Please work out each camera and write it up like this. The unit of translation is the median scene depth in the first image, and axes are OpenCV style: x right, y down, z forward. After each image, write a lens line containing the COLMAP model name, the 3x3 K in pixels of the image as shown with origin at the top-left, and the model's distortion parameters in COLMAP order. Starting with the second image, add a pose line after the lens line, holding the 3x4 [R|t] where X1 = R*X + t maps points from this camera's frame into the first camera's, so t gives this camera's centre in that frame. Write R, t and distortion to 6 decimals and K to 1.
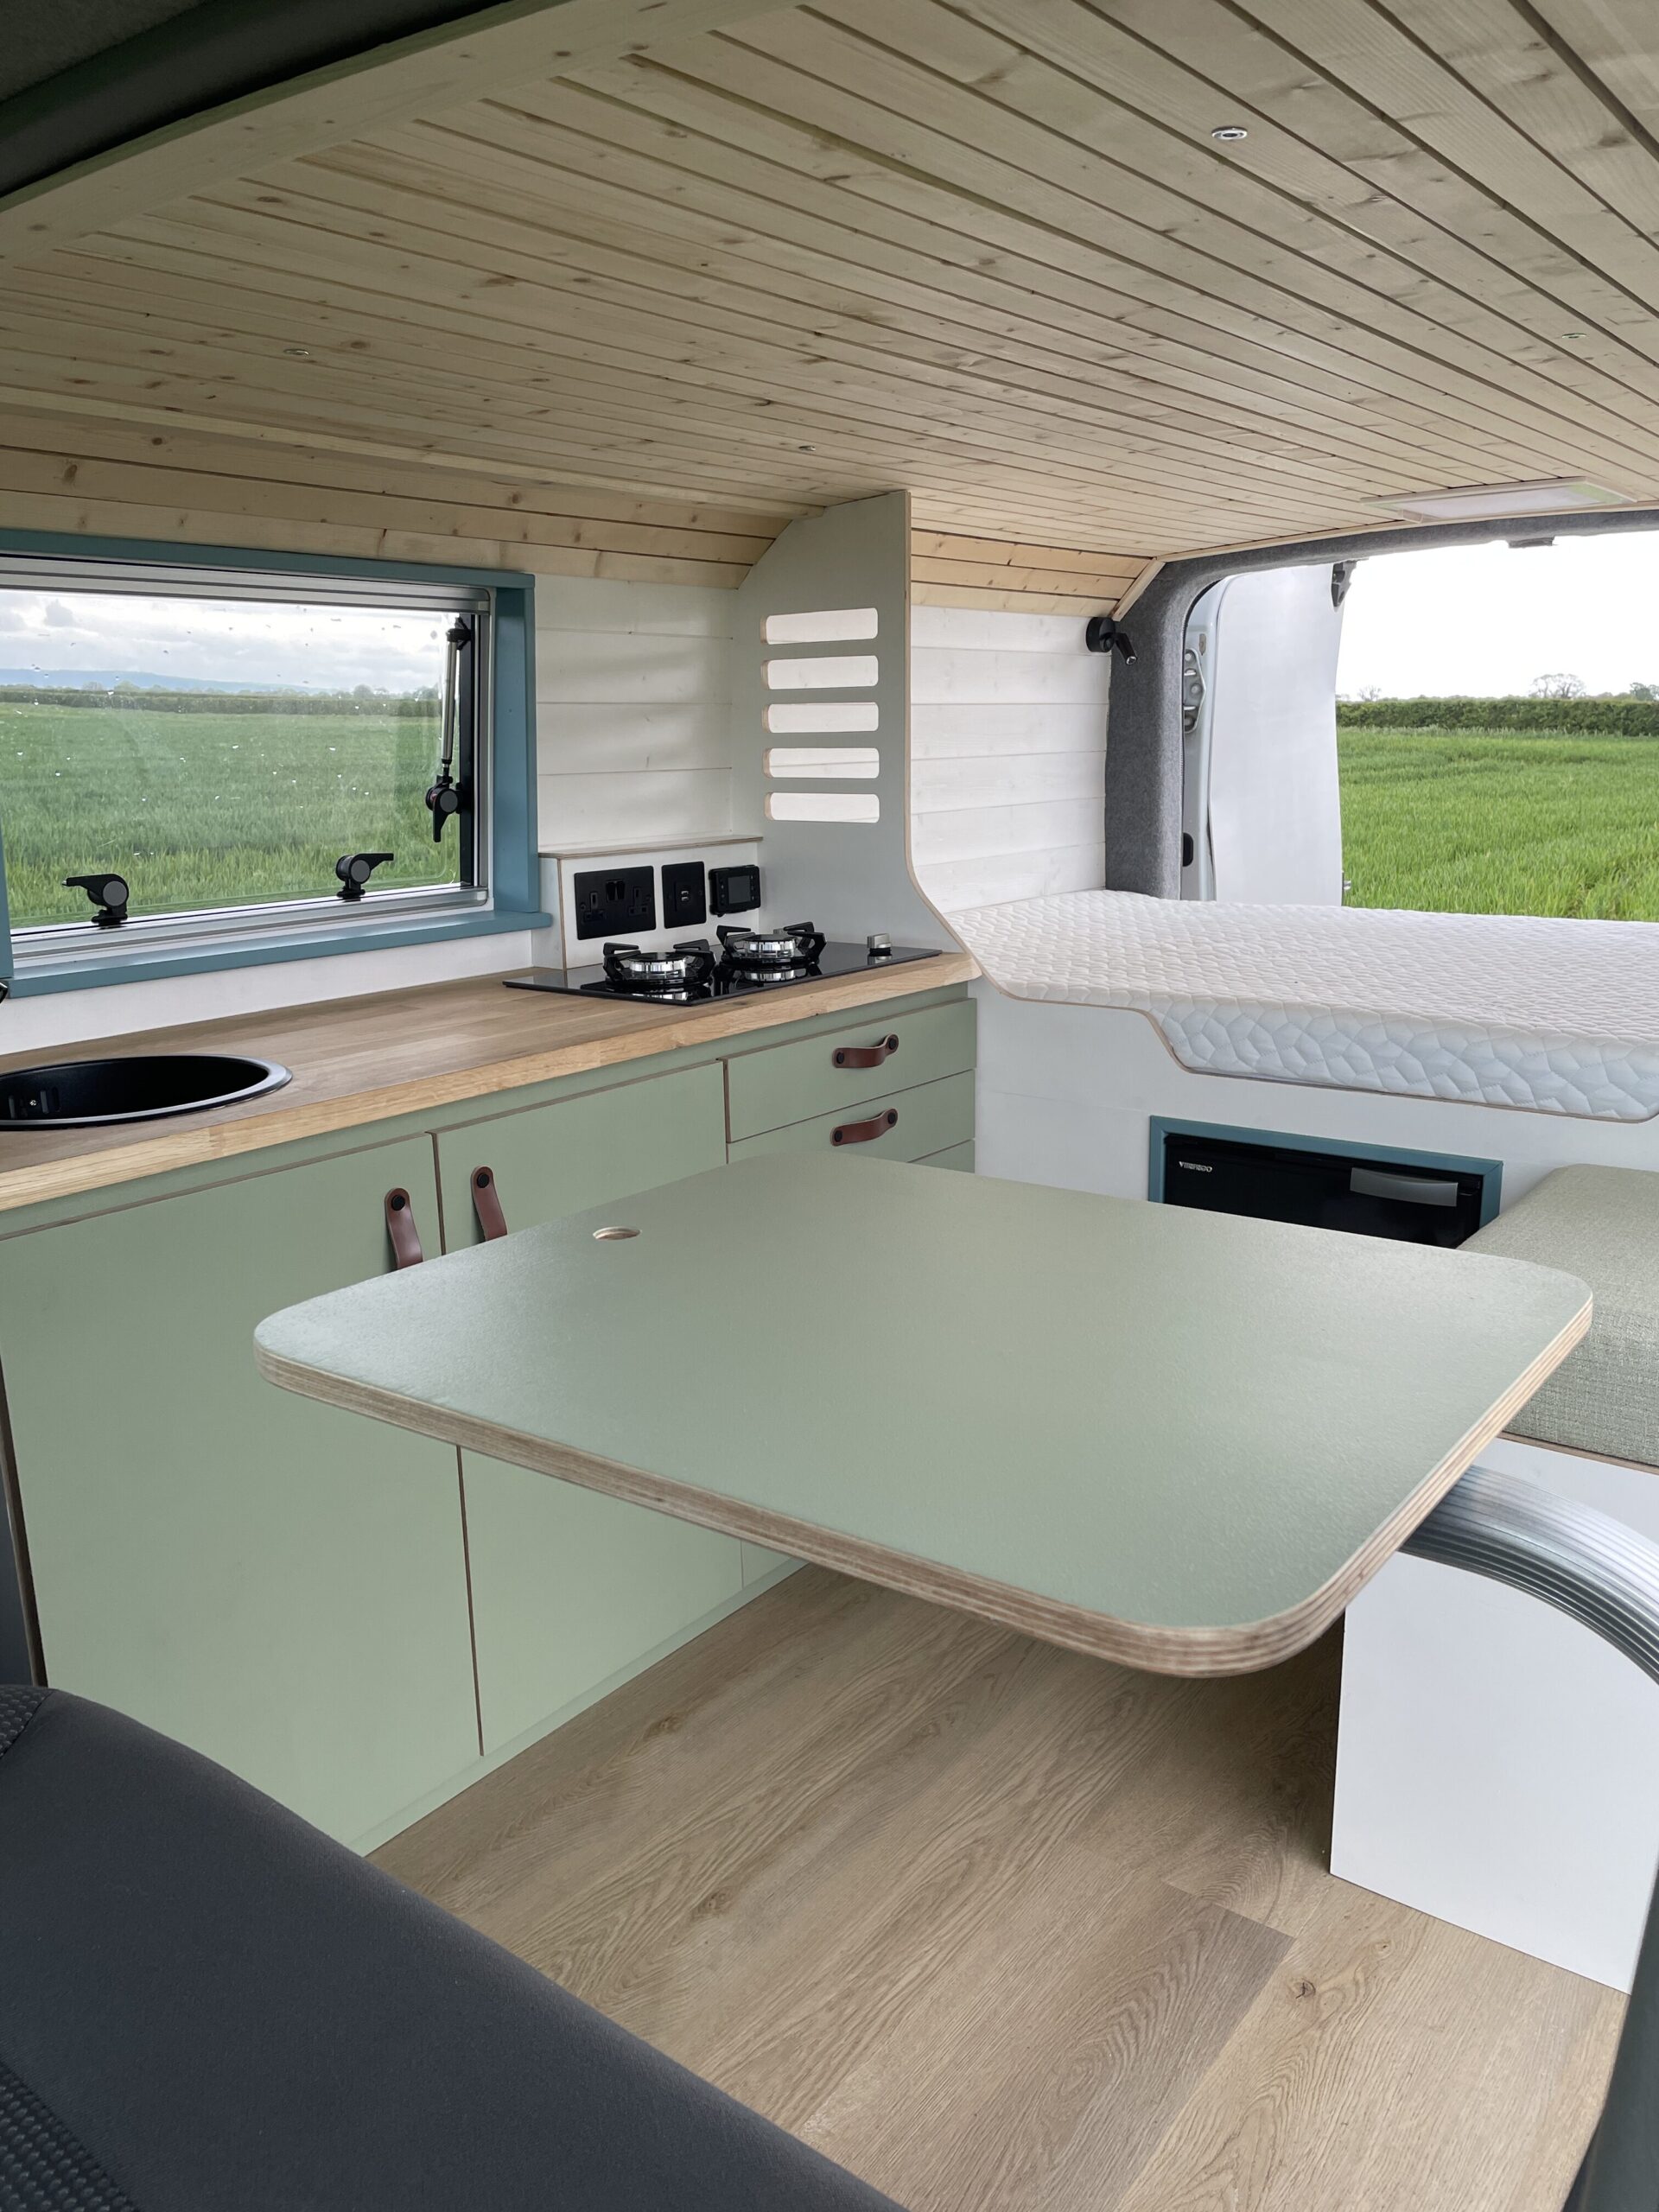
lens RADIAL K [[1657.3, 0, 843.0], [0, 1657.3, 1125.3], [0, 0, 1]] dist [0.086038, -0.126684]
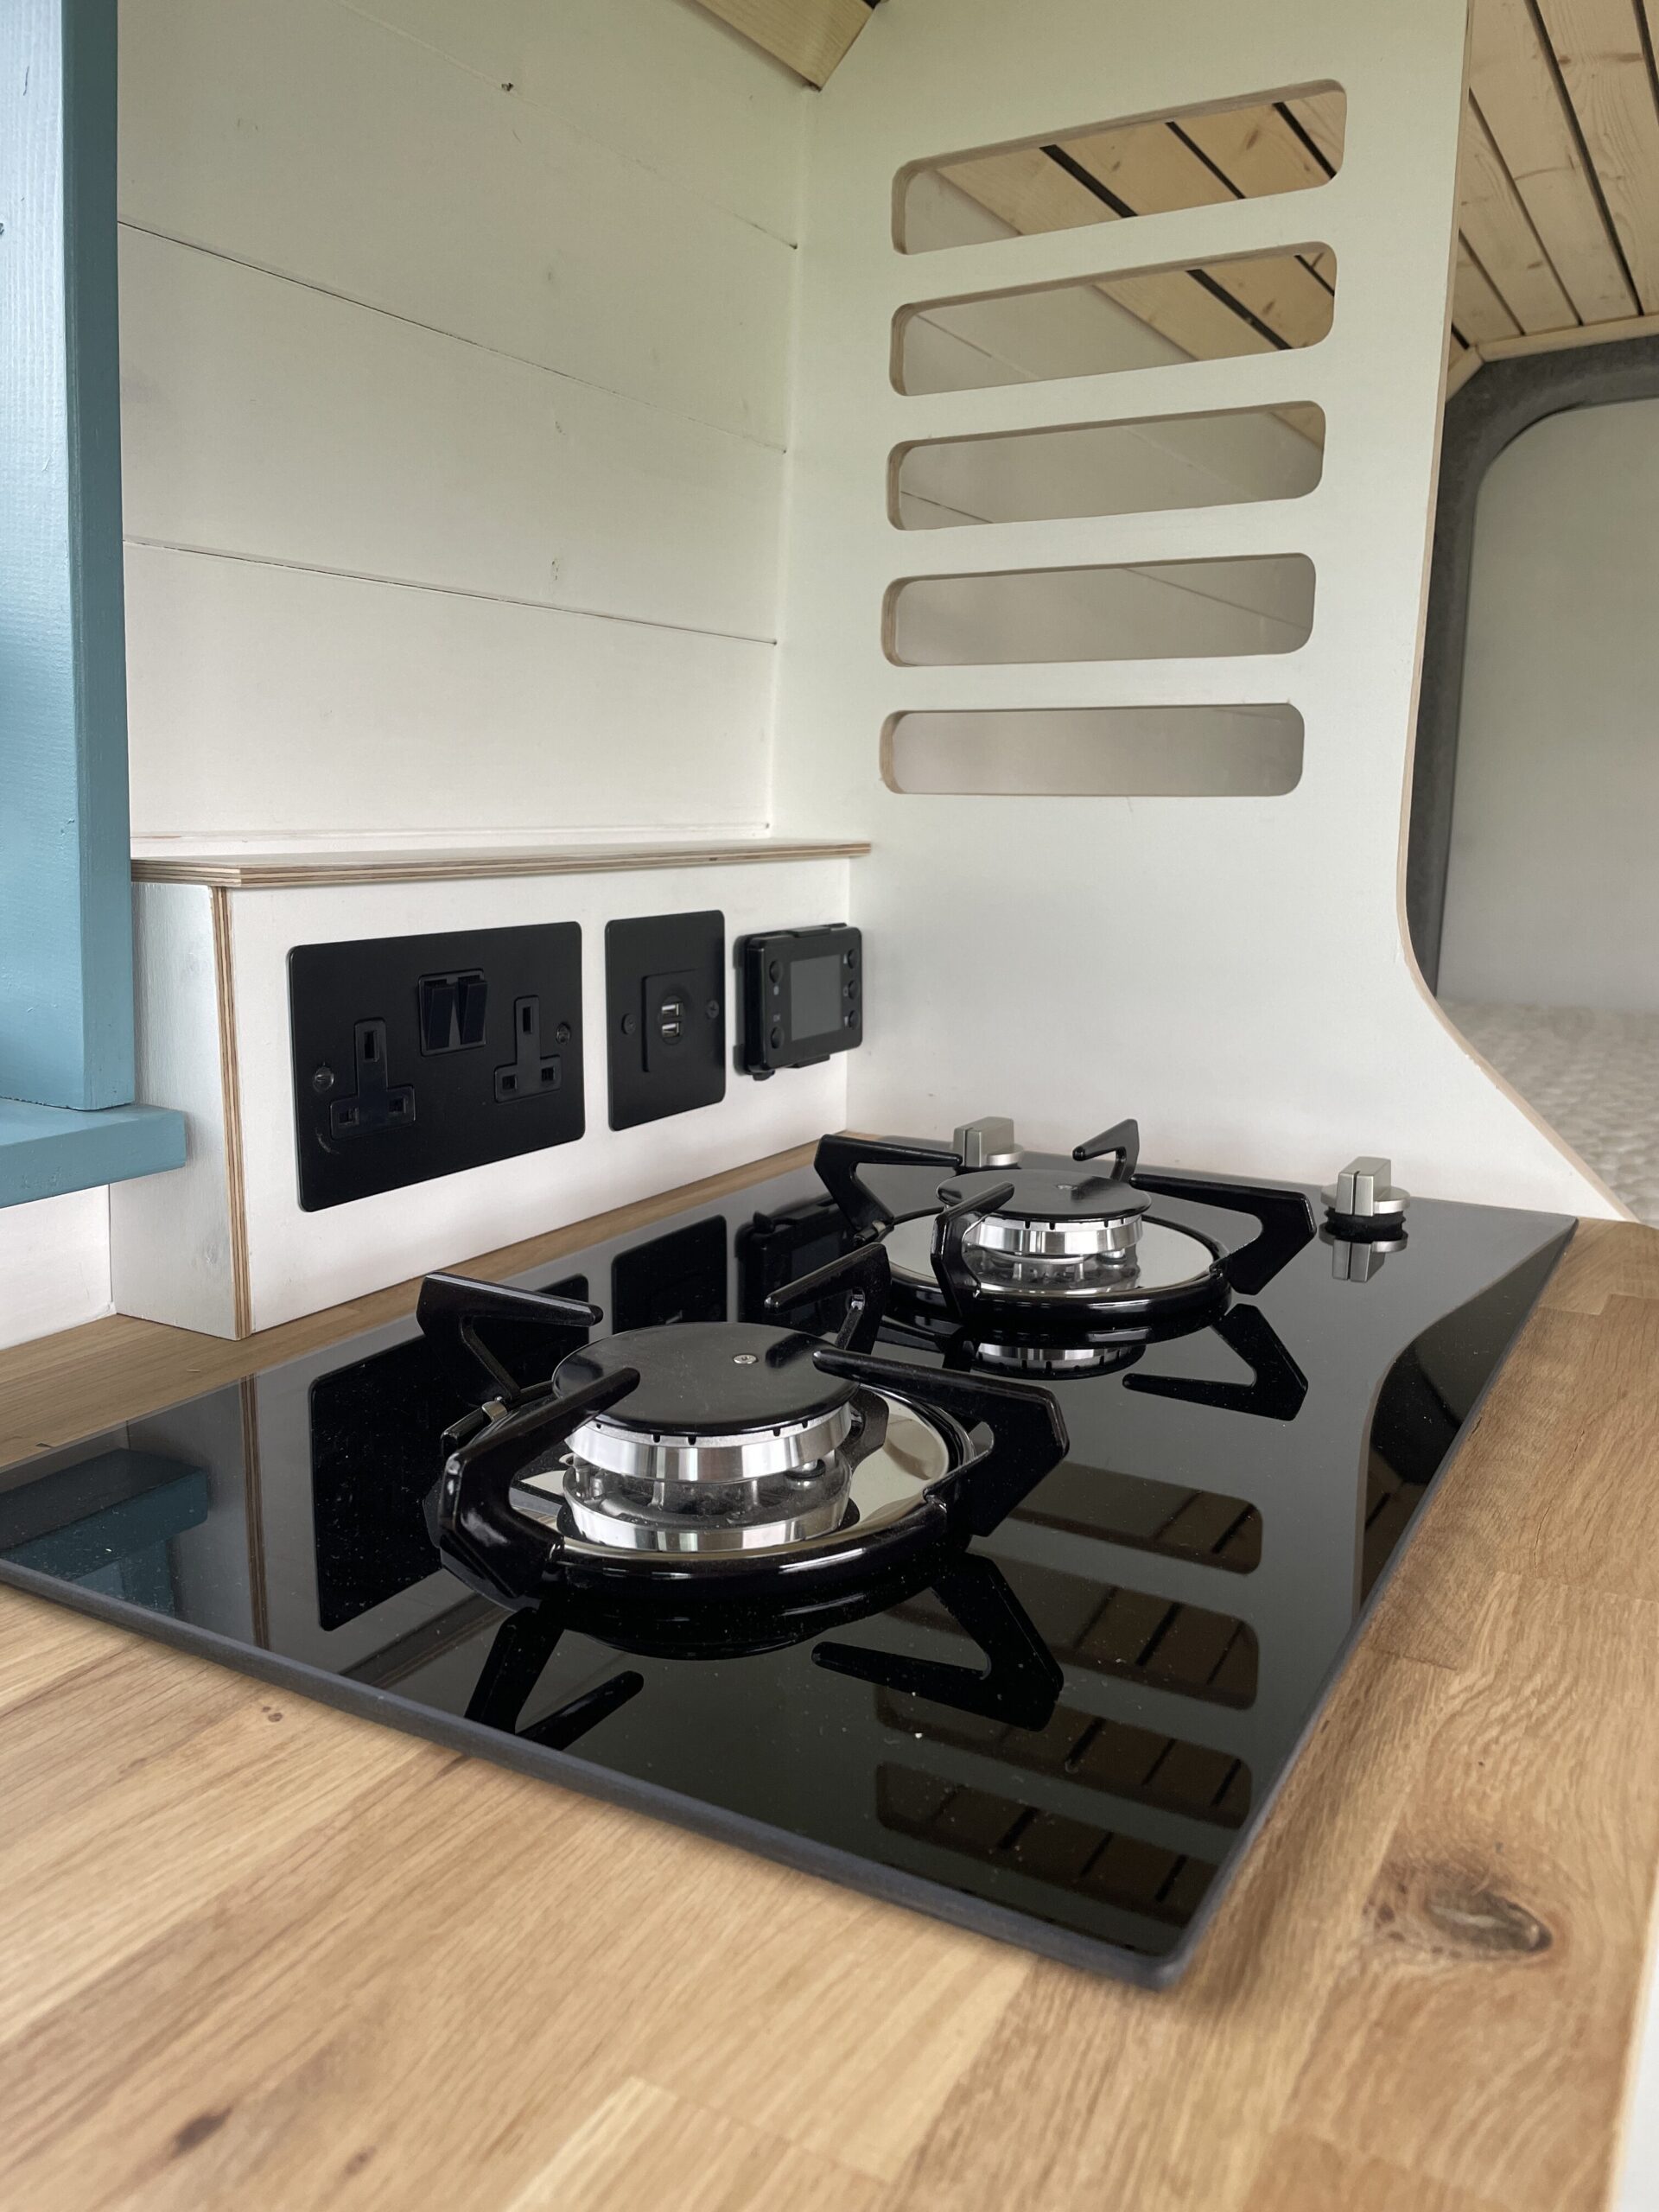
lens RADIAL K [[1657.7, 0, 816.0], [0, 1657.7, 1118.0], [0, 0, 1]] dist [0.095123, -0.118569]
pose [[0.993028, 0.011031, 0.117365, -0.116372], [-0.006841, 0.999327, -0.036047, -0.121361], [-0.117684, 0.034993, 0.992434, 0.769825]]
